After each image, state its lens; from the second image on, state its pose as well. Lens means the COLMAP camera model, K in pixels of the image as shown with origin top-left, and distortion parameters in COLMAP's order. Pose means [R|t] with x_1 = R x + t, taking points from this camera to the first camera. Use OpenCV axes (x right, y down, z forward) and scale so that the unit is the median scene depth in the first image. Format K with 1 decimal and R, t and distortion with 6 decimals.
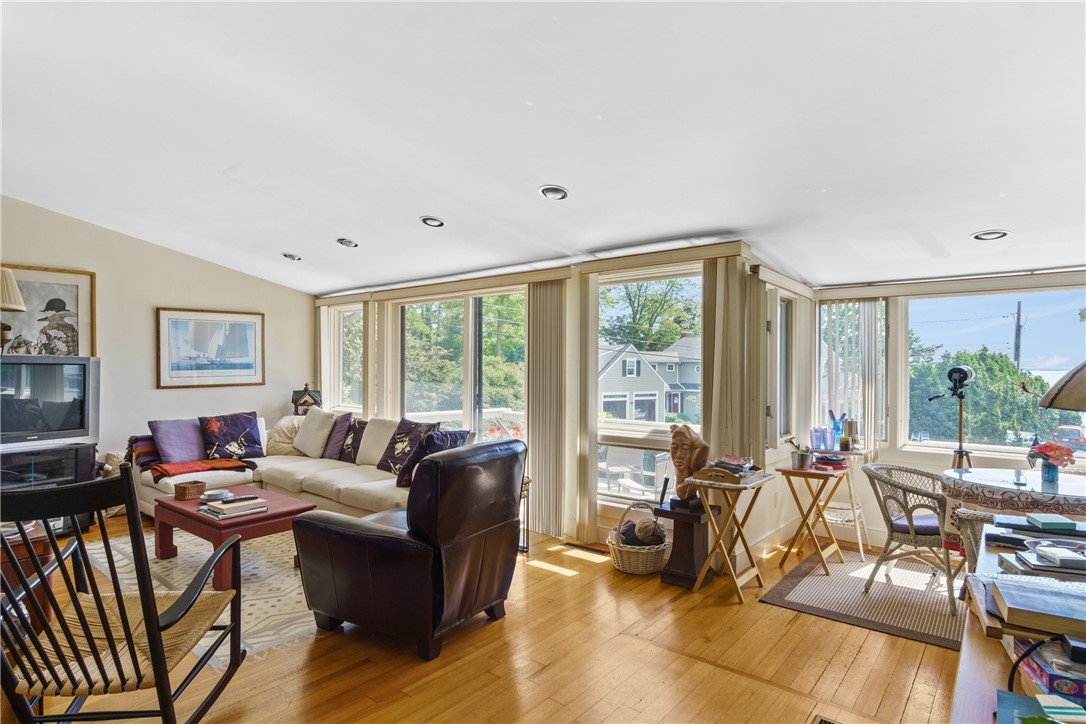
lens RADIAL K [[578.7, 0, 542.2], [0, 578.7, 372.3], [0, 0, 1]] dist [-0.016190, 0.000875]
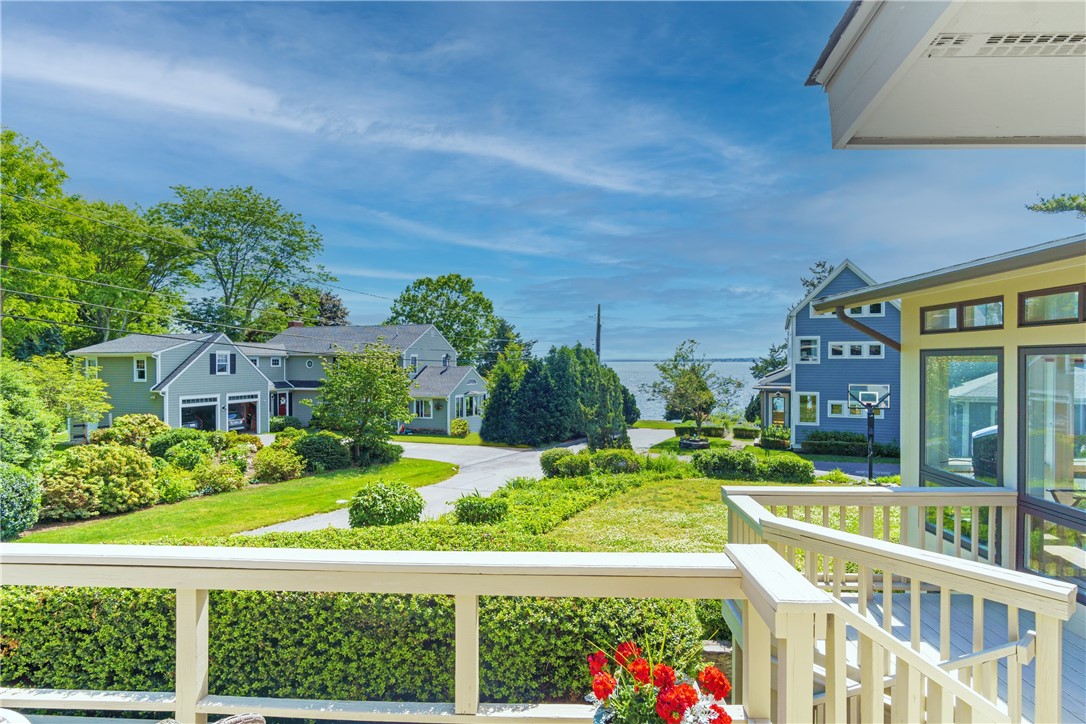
lens RADIAL K [[582.0, 0, 542.3], [0, 582.0, 366.0], [0, 0, 1]] dist [-0.012834, 0.000527]
pose [[0.793620, -0.009890, 0.608333, 0.153669], [0.008626, 0.999950, 0.005003, -0.032576], [-0.608353, 0.001276, 0.793666, 0.886996]]
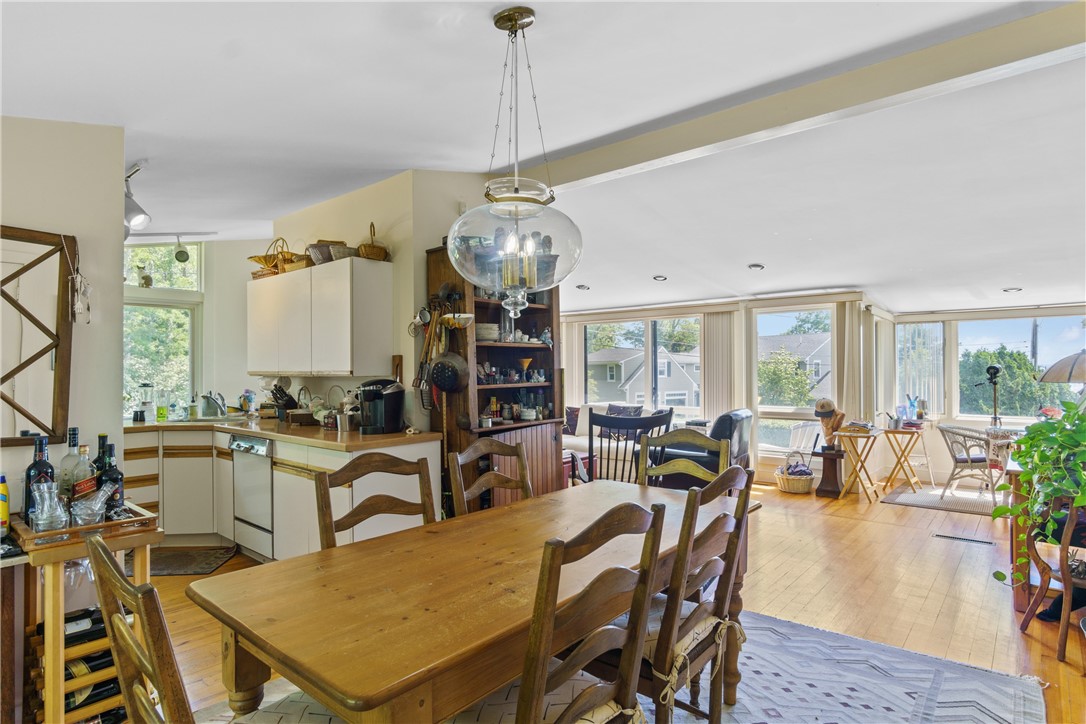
lens RADIAL K [[582.0, 0, 542.3], [0, 582.0, 366.0], [0, 0, 1]] dist [-0.012834, 0.000527]
pose [[0.999839, -0.009368, -0.015272, -0.382778], [0.009151, 0.999857, -0.014246, 0.002977], [0.015404, 0.014104, 0.999782, -0.476855]]
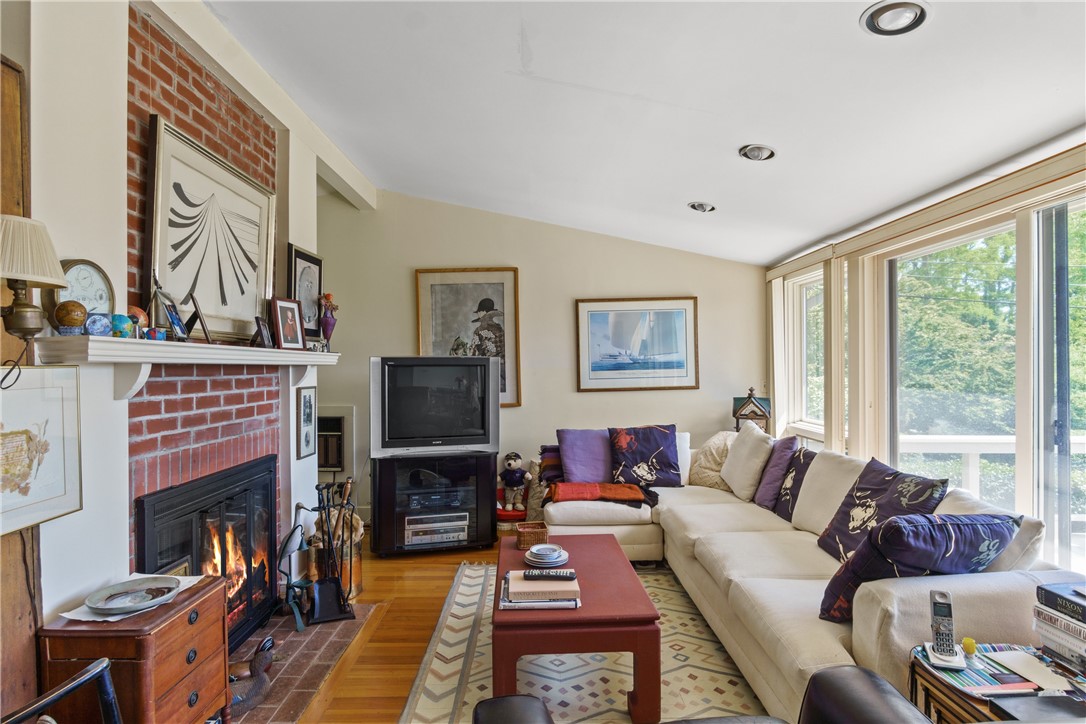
lens RADIAL K [[578.7, 0, 542.2], [0, 578.7, 372.3], [0, 0, 1]] dist [-0.016190, 0.000875]
pose [[0.647399, -0.001315, -0.762151, -0.031364], [0.004325, 0.999989, 0.001949, -0.003679], [0.762139, -0.004558, 0.647397, 0.415240]]
